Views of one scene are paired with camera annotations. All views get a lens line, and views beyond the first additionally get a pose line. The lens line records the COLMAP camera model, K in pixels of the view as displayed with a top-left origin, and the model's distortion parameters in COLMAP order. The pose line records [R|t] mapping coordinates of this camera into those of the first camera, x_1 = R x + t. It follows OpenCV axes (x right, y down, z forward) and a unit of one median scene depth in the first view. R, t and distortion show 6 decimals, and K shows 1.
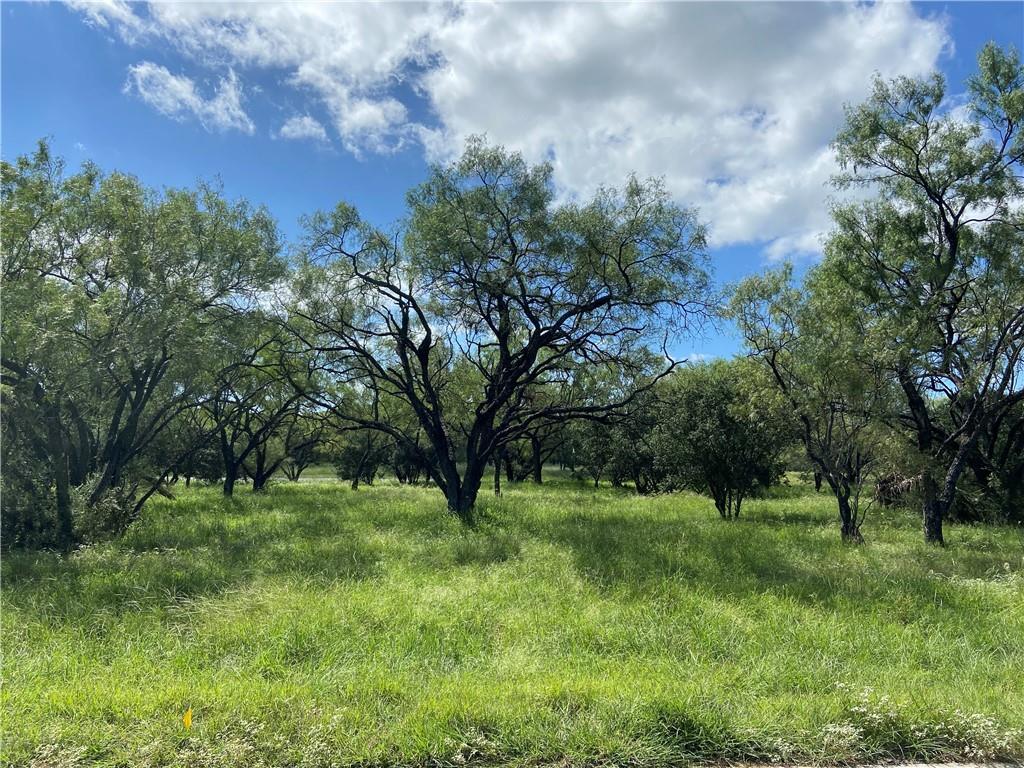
lens RADIAL K [[808.5, 0, 522.9], [0, 808.5, 356.5], [0, 0, 1]] dist [0.132572, -0.052293]
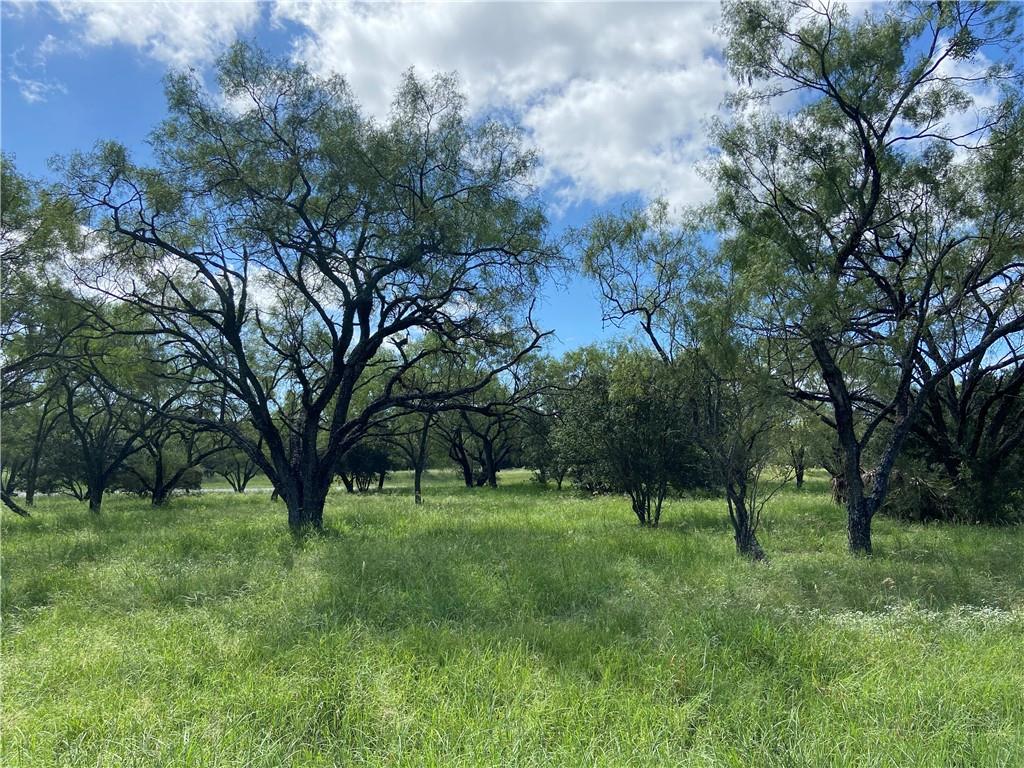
lens RADIAL K [[808.5, 0, 514.9], [0, 808.5, 365.6], [0, 0, 1]] dist [0.132572, -0.052293]
pose [[0.999102, -0.027645, -0.032111, 0.068538], [0.027894, 0.999584, 0.007327, 0.011322], [0.031896, -0.008216, 0.999457, 0.072232]]
